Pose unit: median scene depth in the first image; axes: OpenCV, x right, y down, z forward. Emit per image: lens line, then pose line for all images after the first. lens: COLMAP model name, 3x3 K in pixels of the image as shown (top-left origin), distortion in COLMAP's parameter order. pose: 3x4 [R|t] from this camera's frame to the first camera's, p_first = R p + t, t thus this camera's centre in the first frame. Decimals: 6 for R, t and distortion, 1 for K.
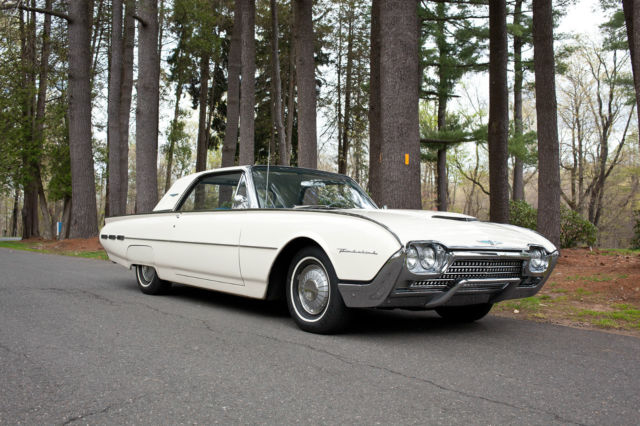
lens RADIAL K [[649.5, 0, 317.3], [0, 649.5, 211.8], [0, 0, 1]] dist [-0.110938, 0.164496]
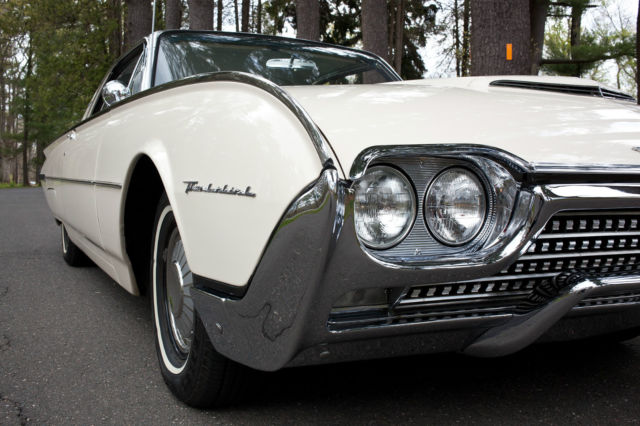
lens RADIAL K [[649.5, 0, 317.3], [0, 649.5, 211.8], [0, 0, 1]] dist [-0.110938, 0.164496]
pose [[0.980660, -0.011723, -0.195367, 0.089838], [0.028865, 0.995952, 0.085128, 0.025522], [0.193578, -0.089121, 0.977029, 0.381609]]
